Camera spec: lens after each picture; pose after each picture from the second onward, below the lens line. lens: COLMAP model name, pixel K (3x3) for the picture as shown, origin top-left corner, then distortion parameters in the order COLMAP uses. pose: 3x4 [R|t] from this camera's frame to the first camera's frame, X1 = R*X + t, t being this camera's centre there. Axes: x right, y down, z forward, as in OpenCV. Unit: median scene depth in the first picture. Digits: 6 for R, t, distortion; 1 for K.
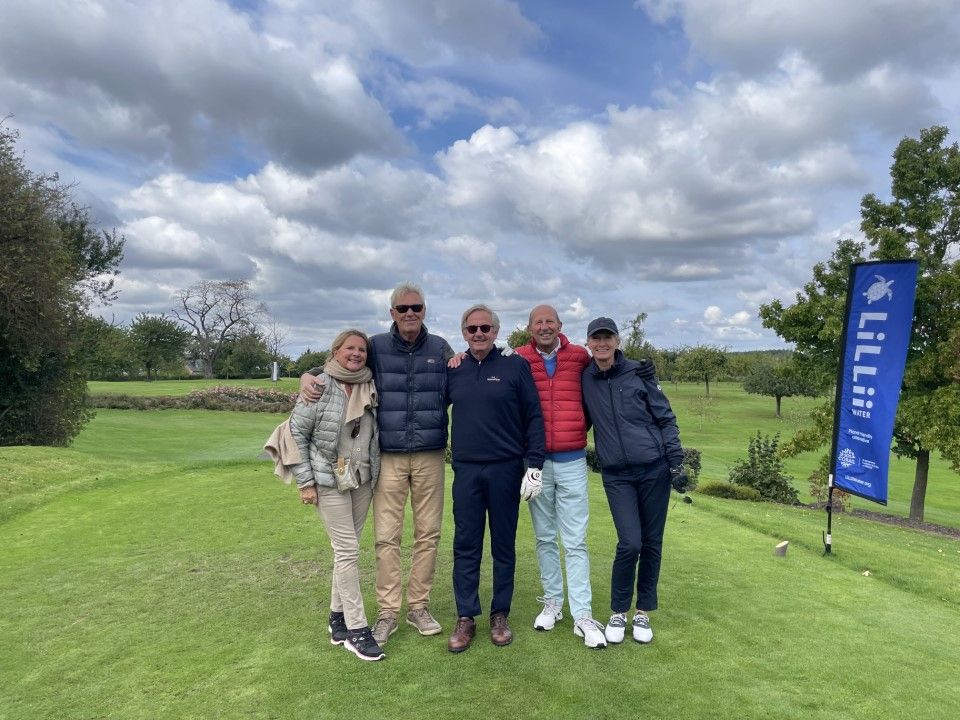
lens RADIAL K [[725.0, 0, 480.0], [0, 725.0, 360.0], [0, 0, 1]] dist [0.072098, -0.129377]
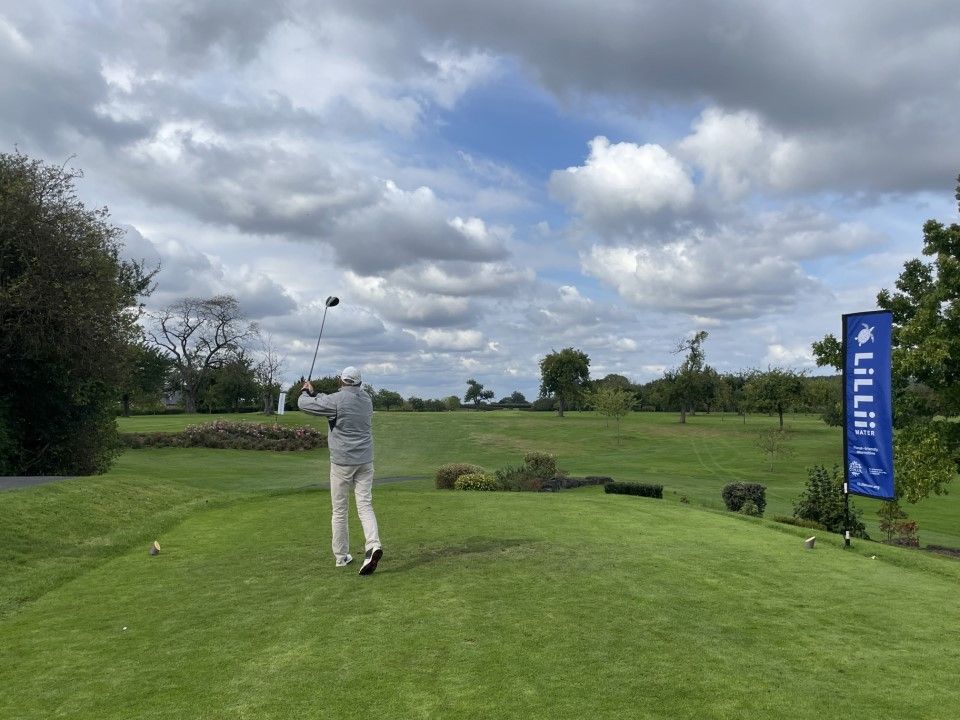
lens RADIAL K [[885.8, 0, 477.4], [0, 885.8, 367.6], [0, 0, 1]] dist [0.030432, 0.000575]
pose [[0.999540, -0.008305, -0.029154, -0.029389], [0.007623, 0.999696, -0.023440, -0.002676], [0.029340, 0.023207, 0.999300, -0.145723]]
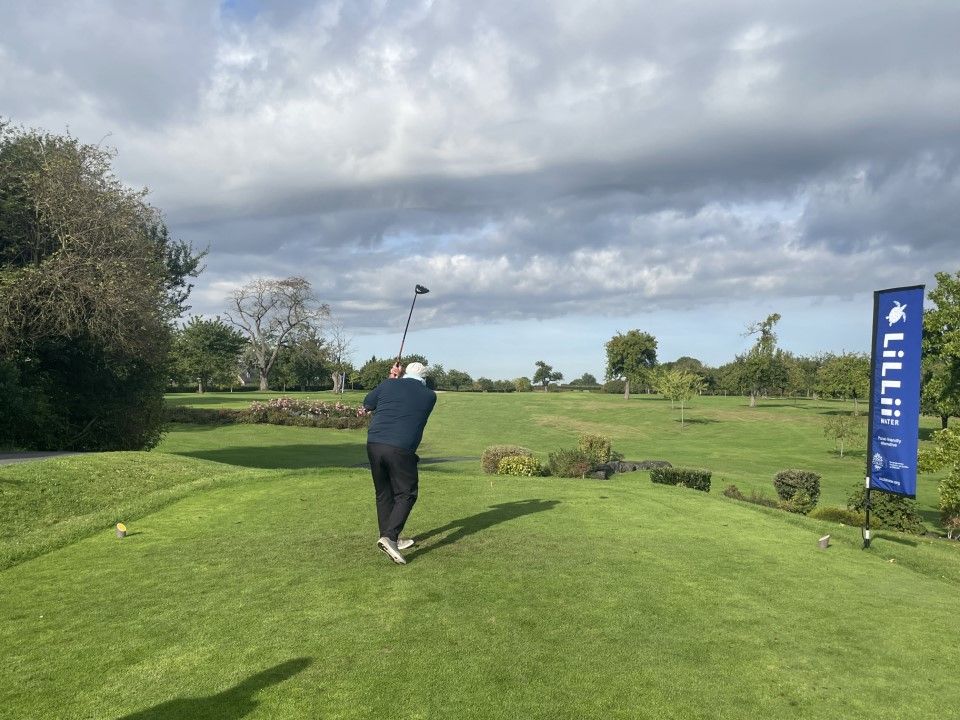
lens RADIAL K [[875.2, 0, 473.5], [0, 875.2, 359.6], [0, 0, 1]] dist [0.071085, -0.110756]
pose [[0.993291, 0.001739, -0.115629, 0.006657], [-0.003083, 0.999930, -0.011449, -0.002080], [0.115601, 0.011729, 0.993226, -0.115084]]
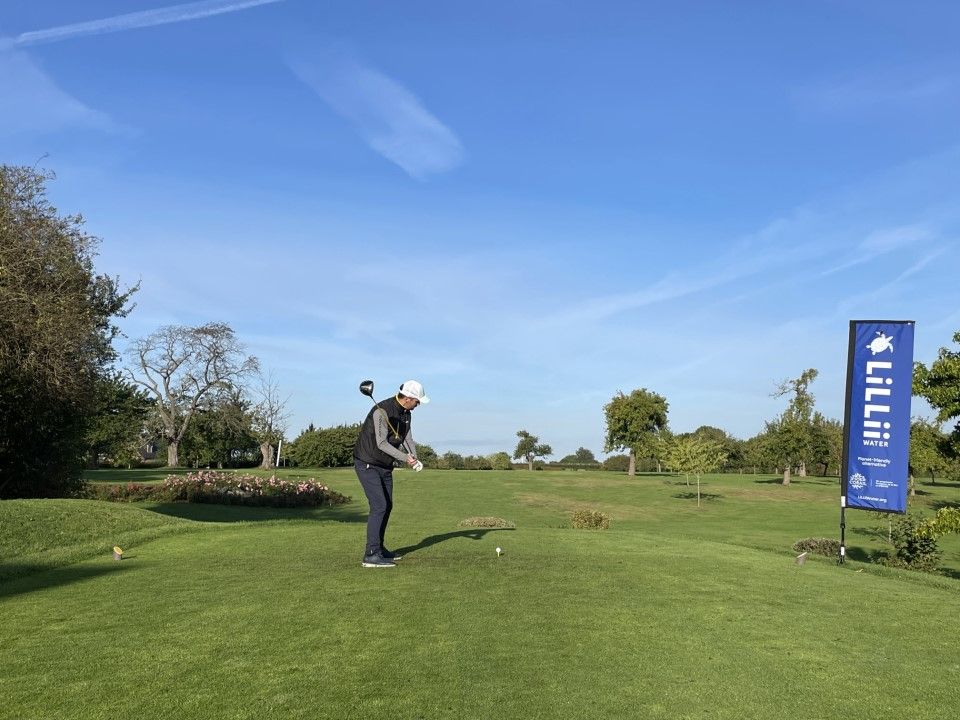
lens RADIAL K [[1123.7, 0, 475.3], [0, 1123.7, 355.9], [0, 0, 1]] dist [0.028192, 0.024377]
pose [[0.996662, -0.004958, -0.081489, 0.007786], [-0.001427, 0.996944, -0.078109, 0.019055], [0.081627, 0.077964, 0.993609, -0.230807]]
